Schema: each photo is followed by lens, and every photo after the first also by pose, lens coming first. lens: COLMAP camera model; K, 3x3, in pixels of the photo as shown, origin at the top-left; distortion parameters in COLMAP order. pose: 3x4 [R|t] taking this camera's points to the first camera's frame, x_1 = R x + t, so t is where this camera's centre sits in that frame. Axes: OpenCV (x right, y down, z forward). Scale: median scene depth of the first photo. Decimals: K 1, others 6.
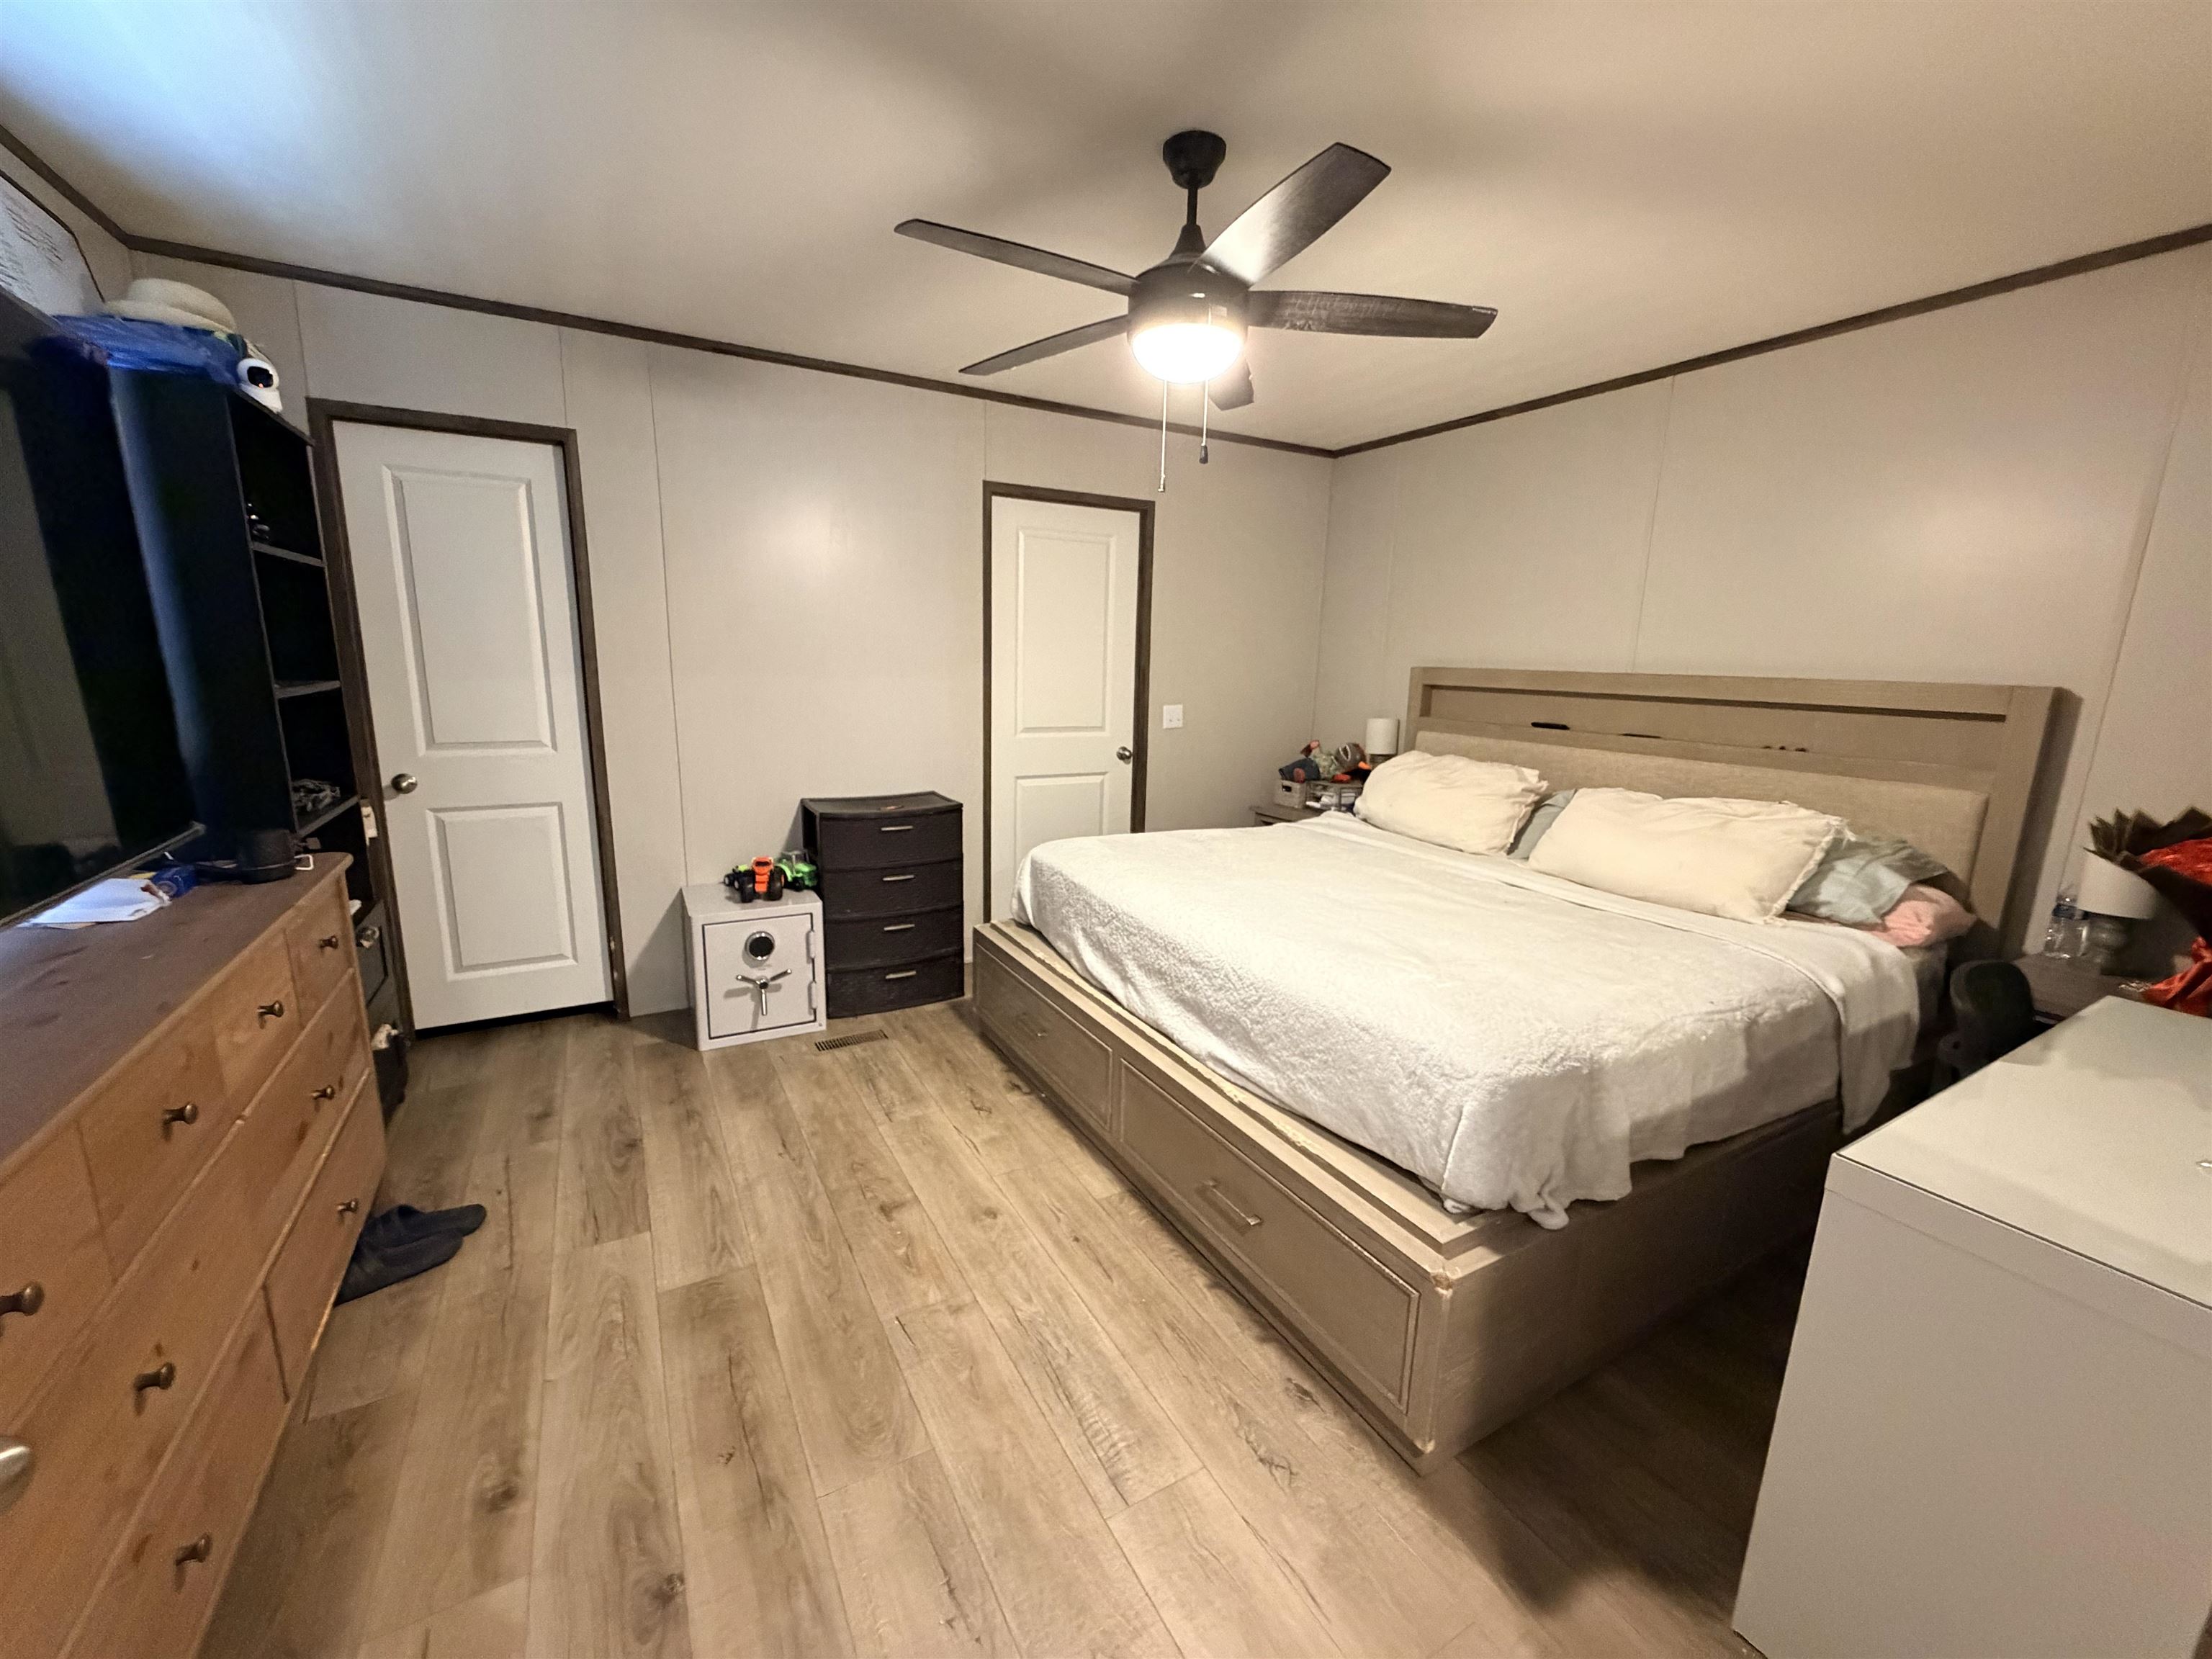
lens RADIAL K [[880.7, 0, 1100.9], [0, 880.7, 827.9], [0, 0, 1]] dist [0.000984, 0.000031]
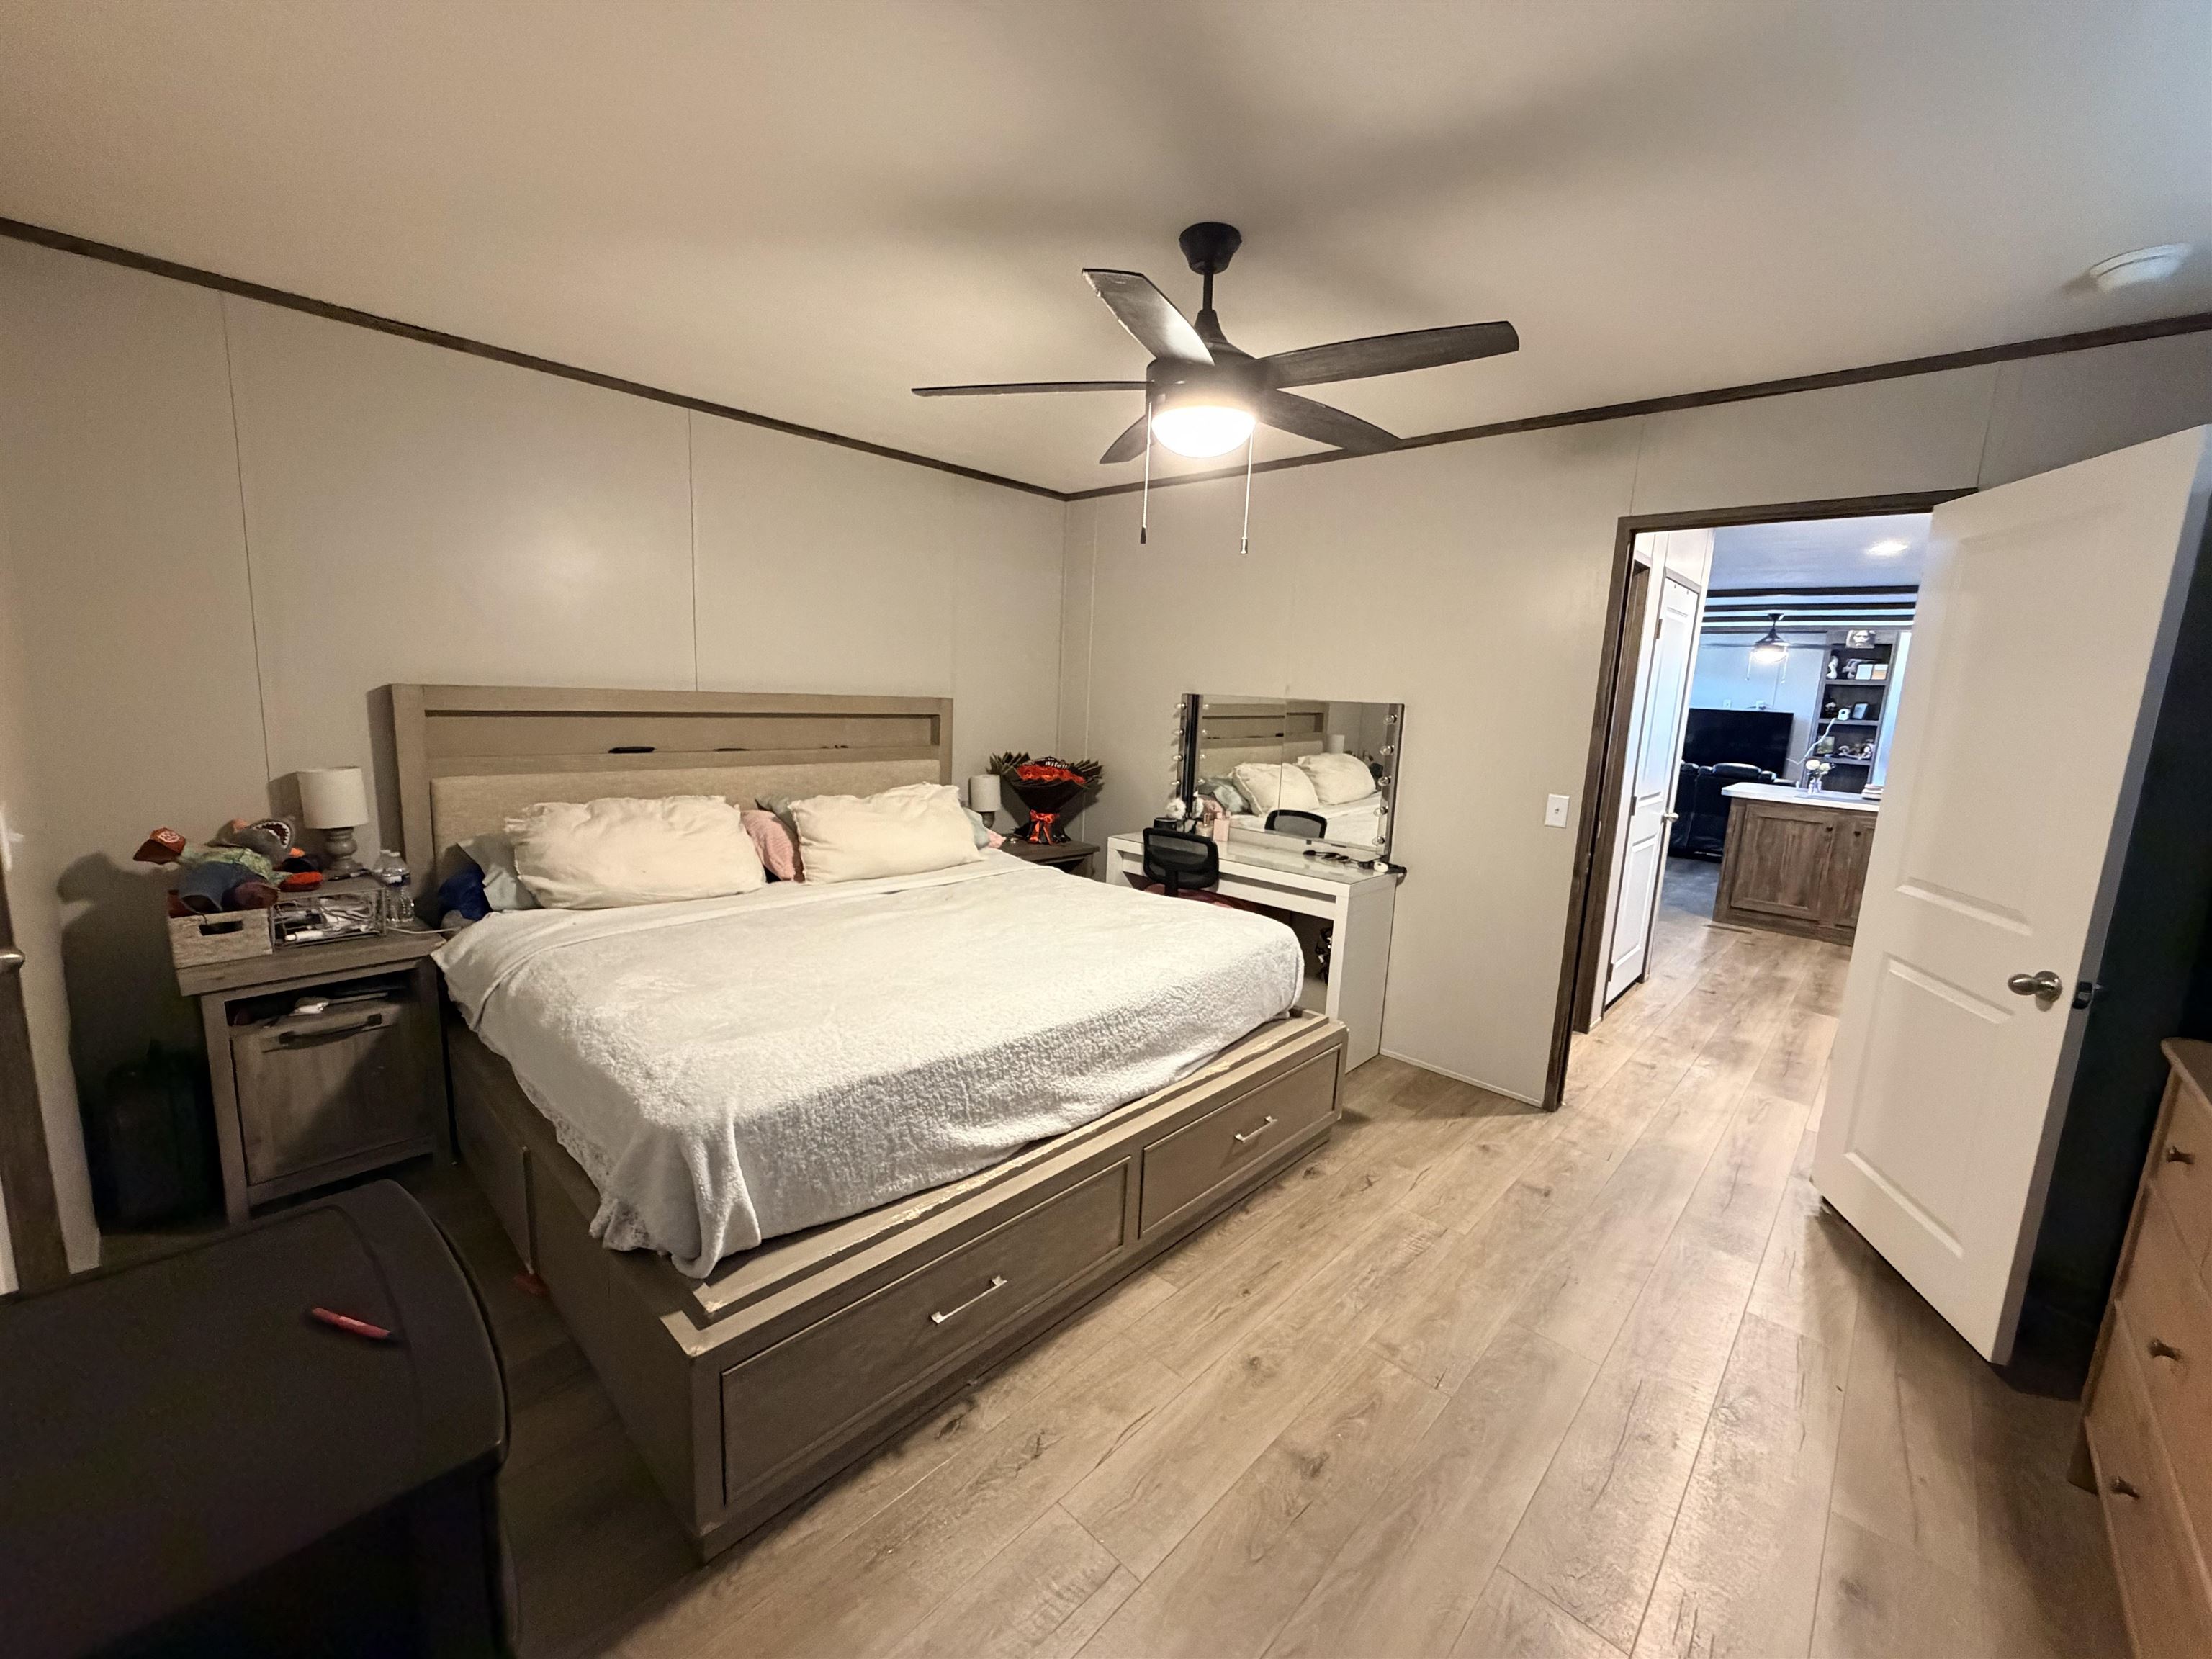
lens RADIAL K [[880.7, 0, 1100.9], [0, 880.7, 827.9], [0, 0, 1]] dist [0.000984, 0.000031]
pose [[-0.291970, -0.191152, 0.937131, -0.776174], [0.136230, 0.961522, 0.238571, -0.294037], [-0.946676, 0.197321, -0.254695, 1.227365]]
